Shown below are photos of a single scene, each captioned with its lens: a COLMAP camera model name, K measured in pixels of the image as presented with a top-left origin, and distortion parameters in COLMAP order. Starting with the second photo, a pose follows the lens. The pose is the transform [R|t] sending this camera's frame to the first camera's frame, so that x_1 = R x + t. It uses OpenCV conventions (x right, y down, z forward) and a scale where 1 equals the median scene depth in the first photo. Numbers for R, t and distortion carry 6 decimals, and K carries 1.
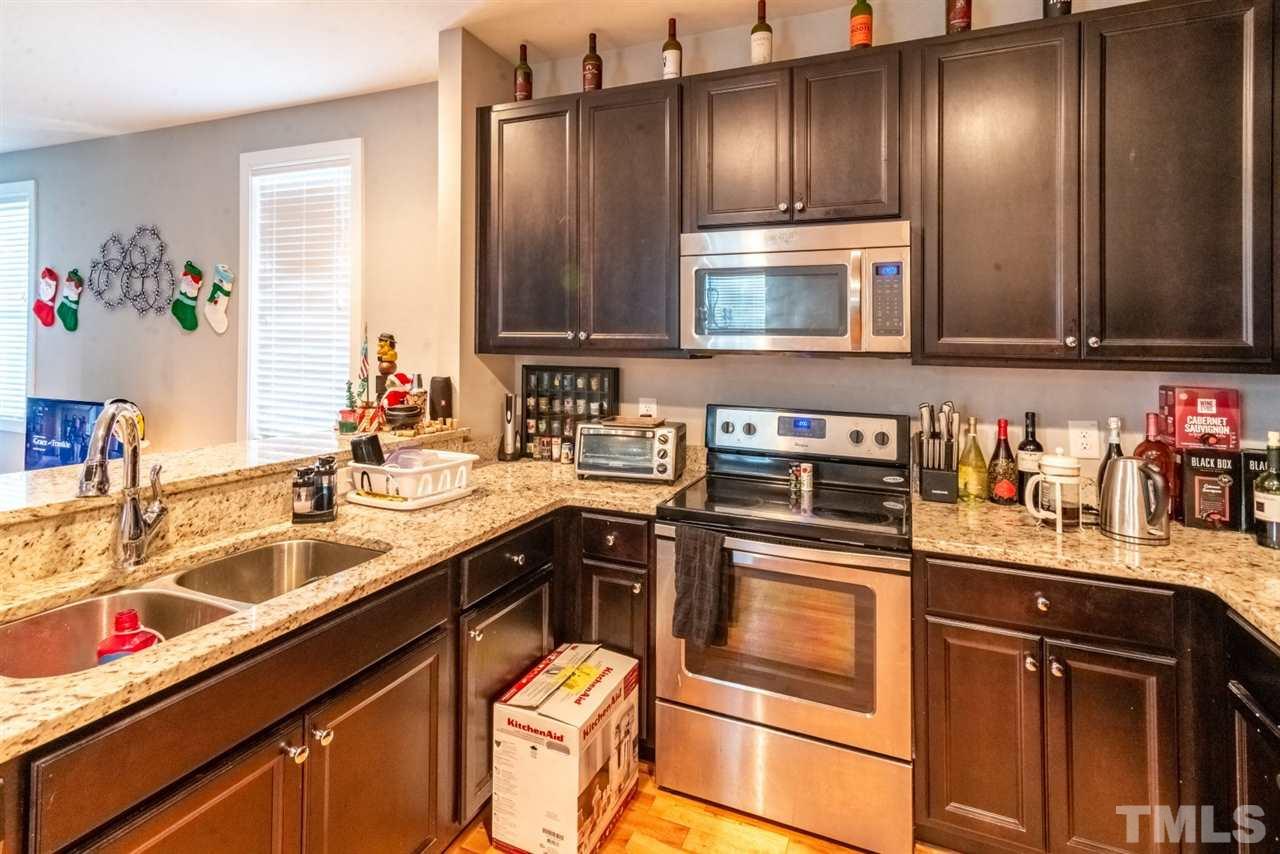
lens RADIAL K [[649.9, 0, 617.0], [0, 649.9, 335.3], [0, 0, 1]] dist [0.012598, 0.001011]
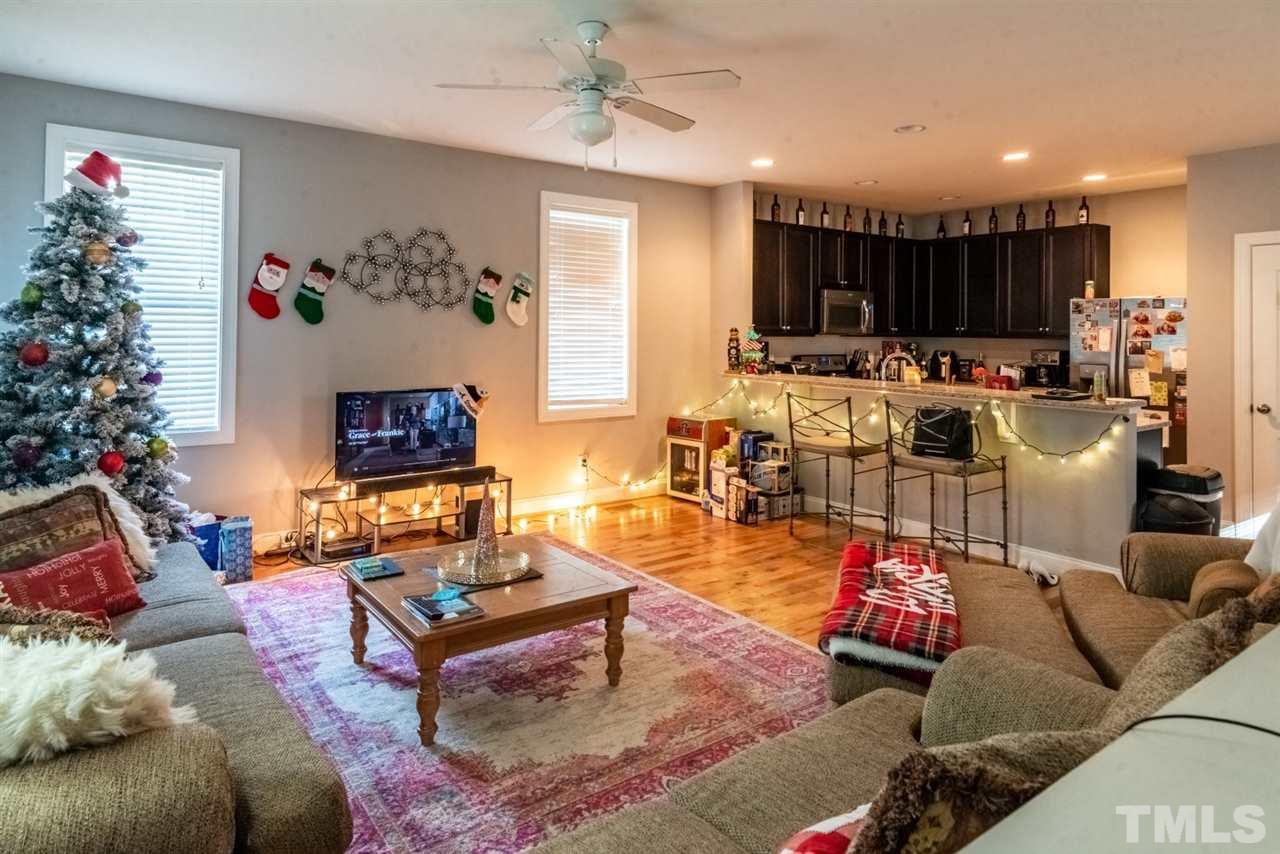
lens RADIAL K [[765.3, 0, 600.3], [0, 765.3, 308.7], [0, 0, 1]] dist [-0.004817, -0.000782]
pose [[0.525141, 0.009861, 0.850958, -1.905493], [-0.009851, 0.999936, -0.005508, -0.032071], [-0.850958, -0.005490, 0.525205, 0.083897]]
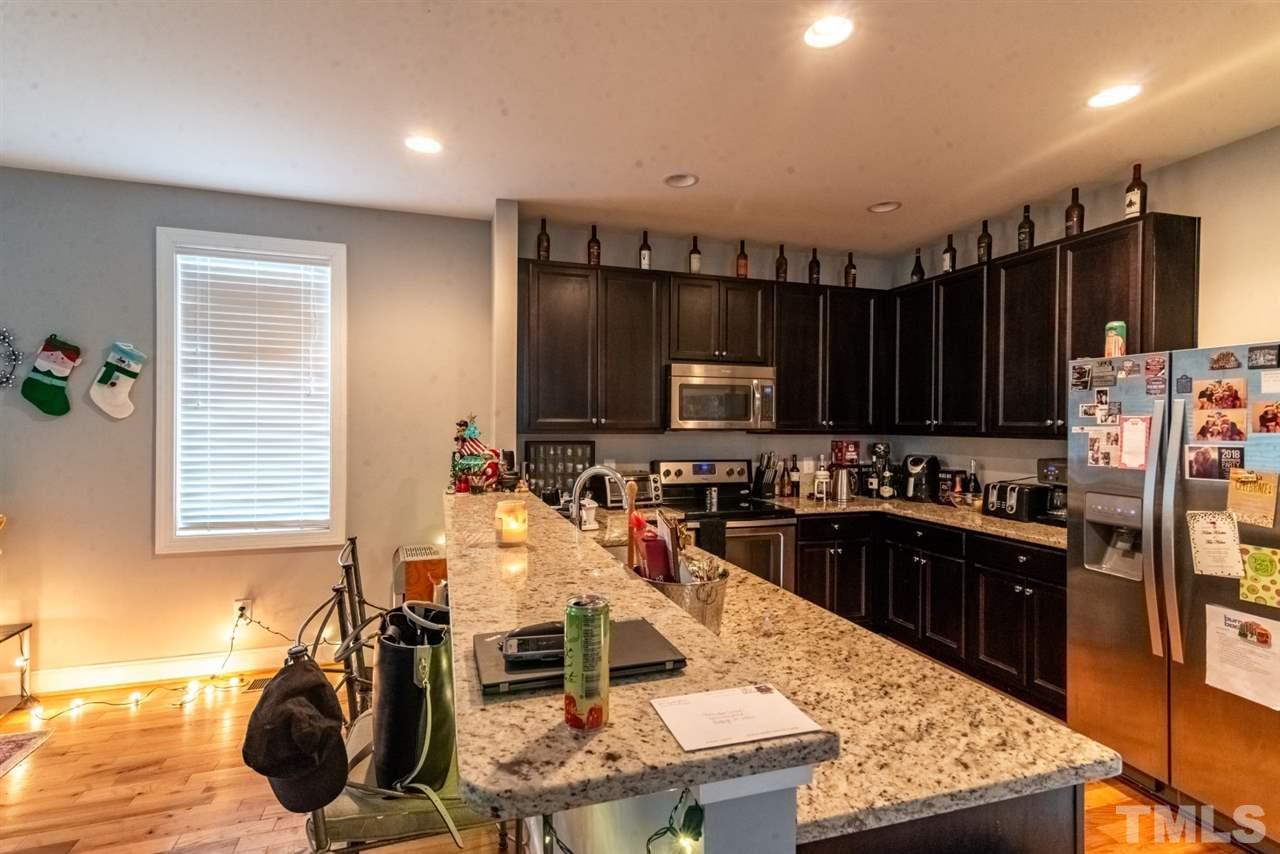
lens RADIAL K [[608.0, 0, 639.6], [0, 608.0, 418.7], [0, 0, 1]] dist [0.009435, 0.000199]
pose [[0.757104, -0.005311, 0.653273, -0.651801], [-0.002087, 0.999942, 0.010549, -0.014018], [-0.653291, -0.009350, 0.757049, -0.125262]]
